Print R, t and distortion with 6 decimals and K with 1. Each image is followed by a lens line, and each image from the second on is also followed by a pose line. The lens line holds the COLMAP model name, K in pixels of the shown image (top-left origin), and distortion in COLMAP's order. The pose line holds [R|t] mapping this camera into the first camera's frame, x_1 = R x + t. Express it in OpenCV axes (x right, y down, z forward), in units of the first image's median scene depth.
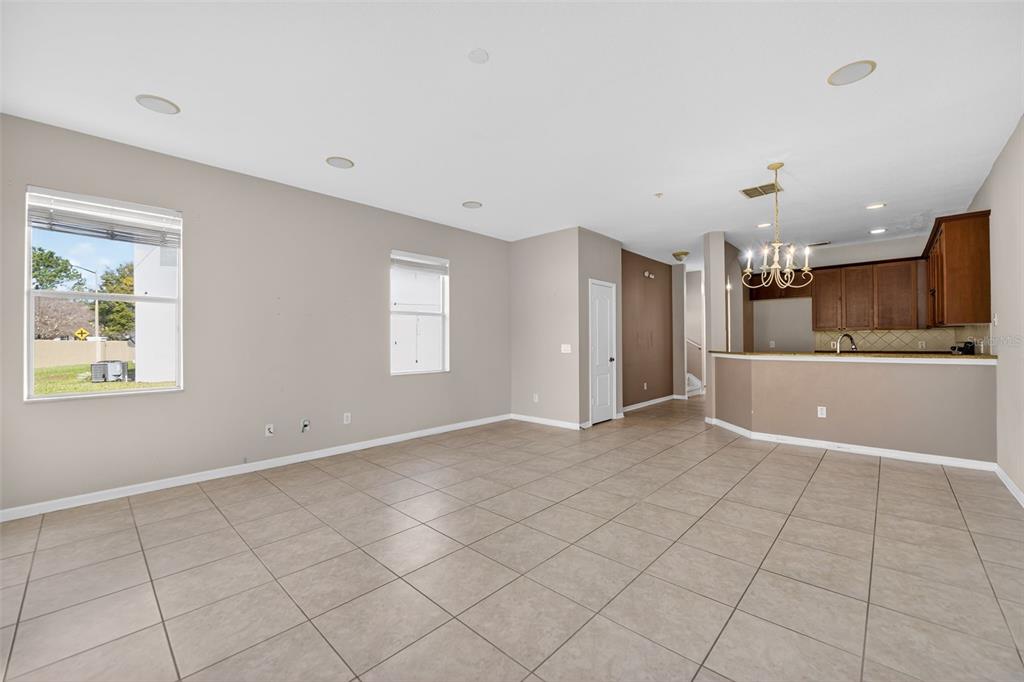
lens RADIAL K [[409.1, 0, 514.4], [0, 409.1, 338.3], [0, 0, 1]] dist [-0.018456, 0.001717]
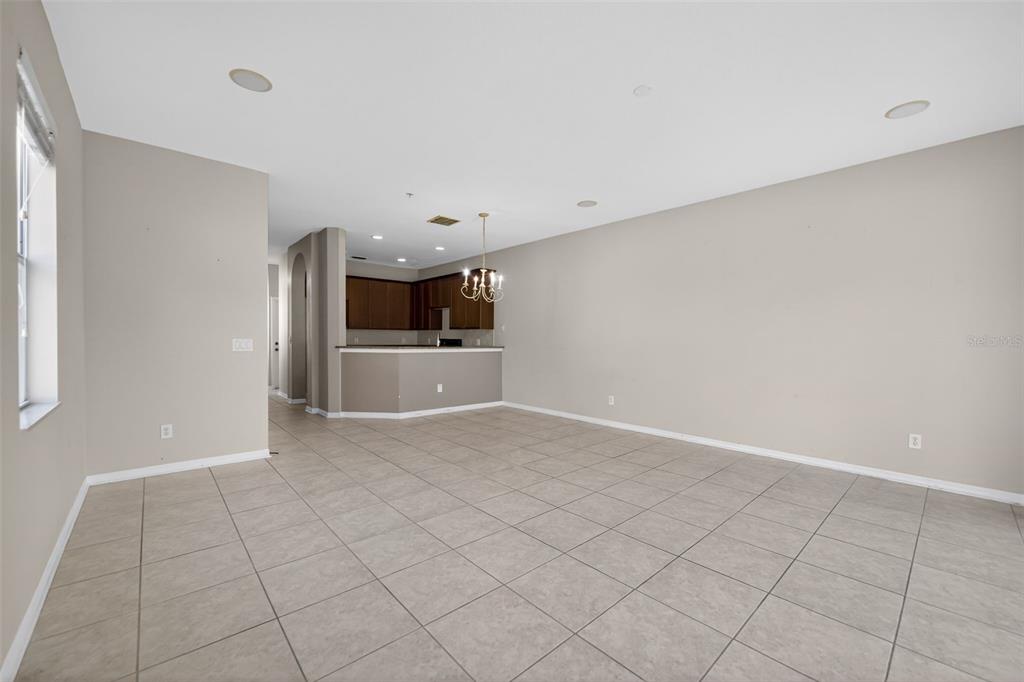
lens RADIAL K [[409.1, 0, 514.5], [0, 409.1, 347.0], [0, 0, 1]] dist [-0.018456, 0.001717]
pose [[0.081425, -0.013115, 0.996593, -0.780282], [-0.019811, 0.999695, 0.014774, 0.014567], [-0.996483, -0.020946, 0.081140, 0.765513]]
